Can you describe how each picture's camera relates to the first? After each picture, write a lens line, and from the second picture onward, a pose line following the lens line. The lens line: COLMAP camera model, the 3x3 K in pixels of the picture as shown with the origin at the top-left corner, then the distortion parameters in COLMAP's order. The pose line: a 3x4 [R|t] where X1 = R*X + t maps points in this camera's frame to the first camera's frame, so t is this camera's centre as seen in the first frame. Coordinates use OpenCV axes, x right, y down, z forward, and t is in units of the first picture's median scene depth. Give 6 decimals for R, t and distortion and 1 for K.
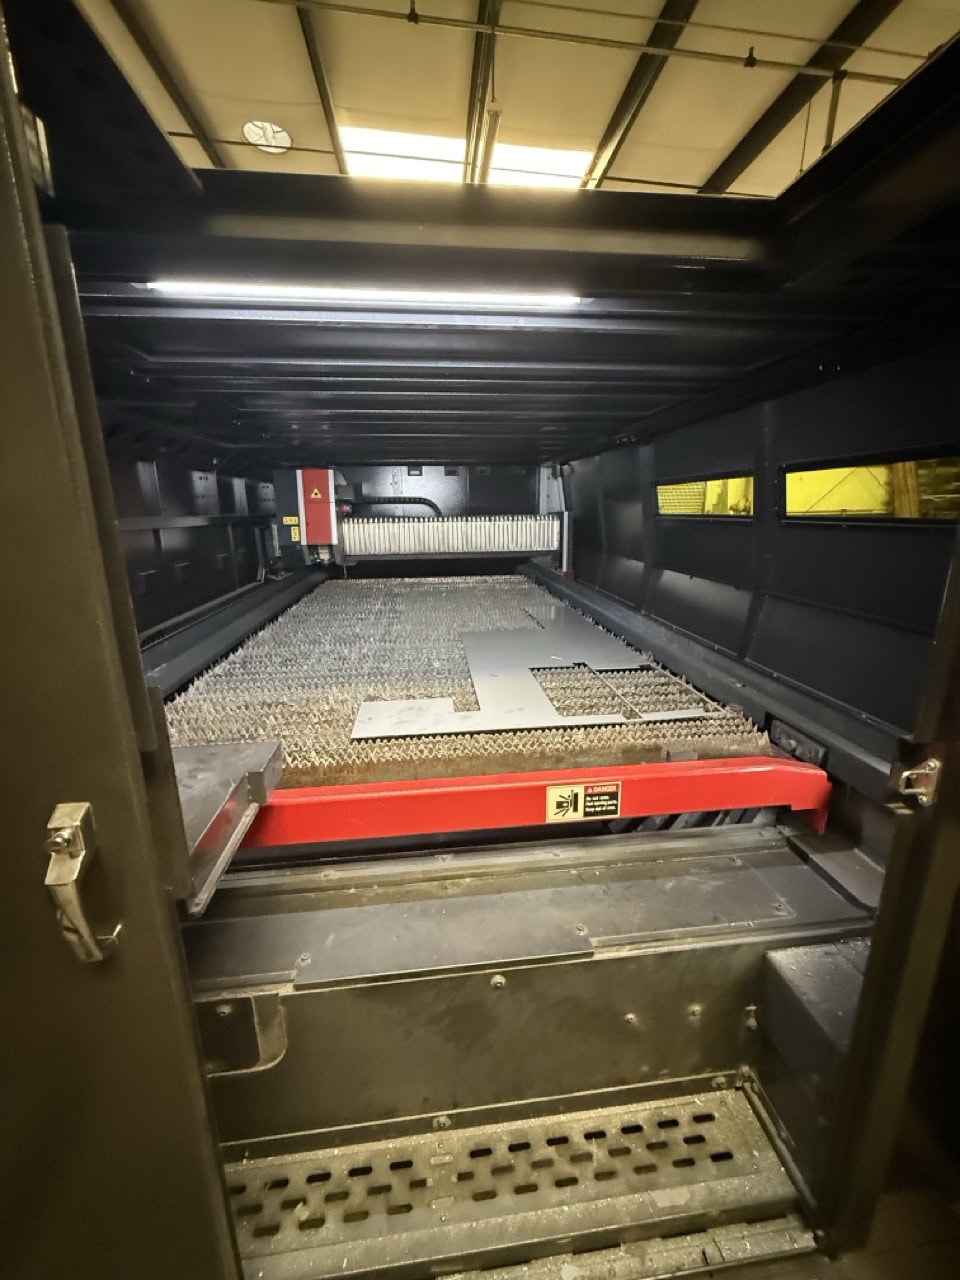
lens RADIAL K [[541.2, 0, 480.0], [0, 541.2, 640.0], [0, 0, 1]] dist [-0.000464, 0.000096]
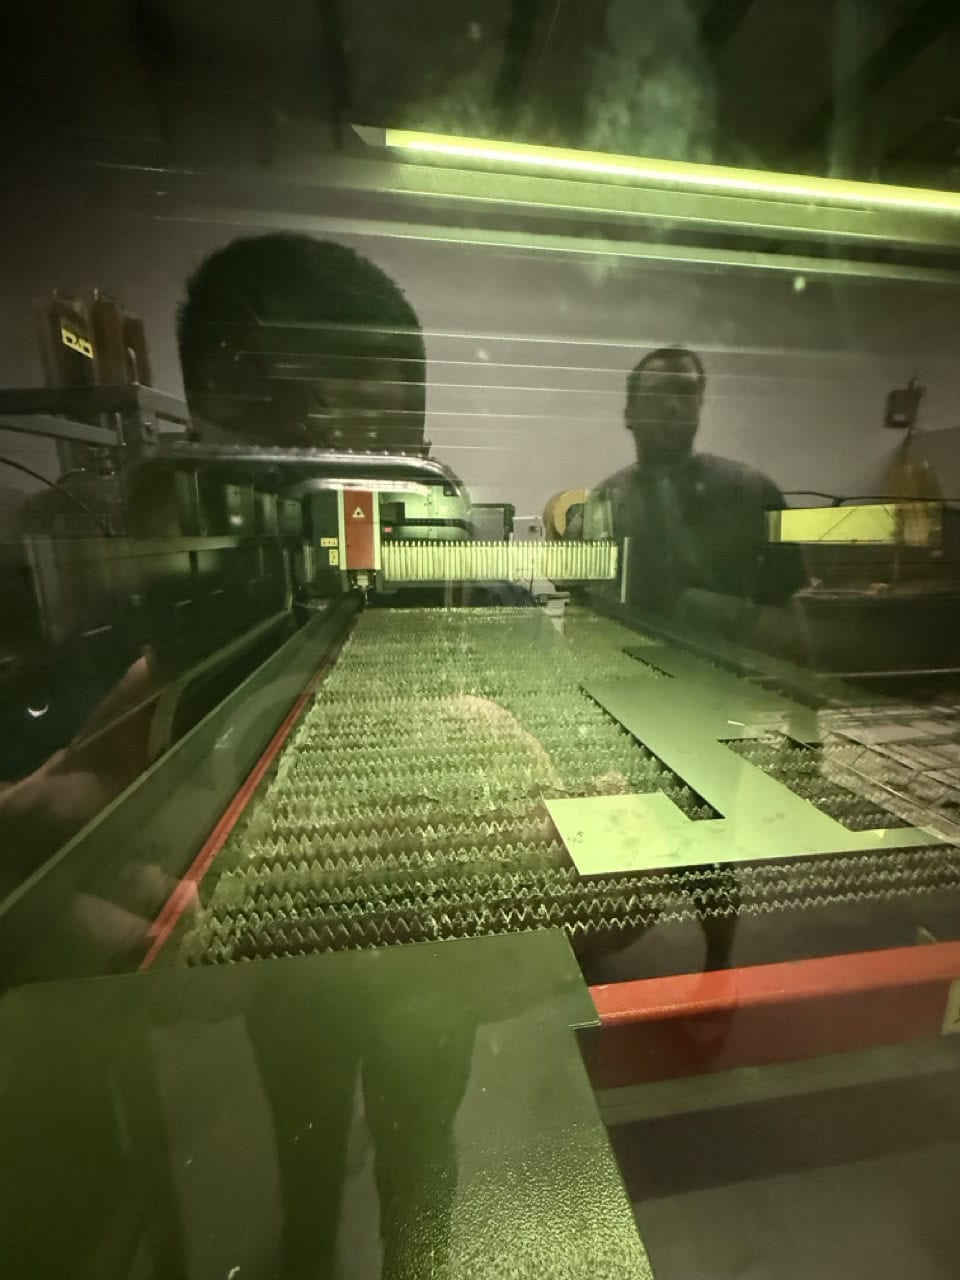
lens RADIAL K [[507.6, 0, 442.3], [0, 507.6, 635.3], [0, 0, 1]] dist [-0.001015, -0.000023]
pose [[0.999265, 0.009147, 0.037218, -0.188247], [-0.007827, 0.999341, -0.035453, -0.039044], [-0.037518, 0.035135, 0.998678, 0.160932]]
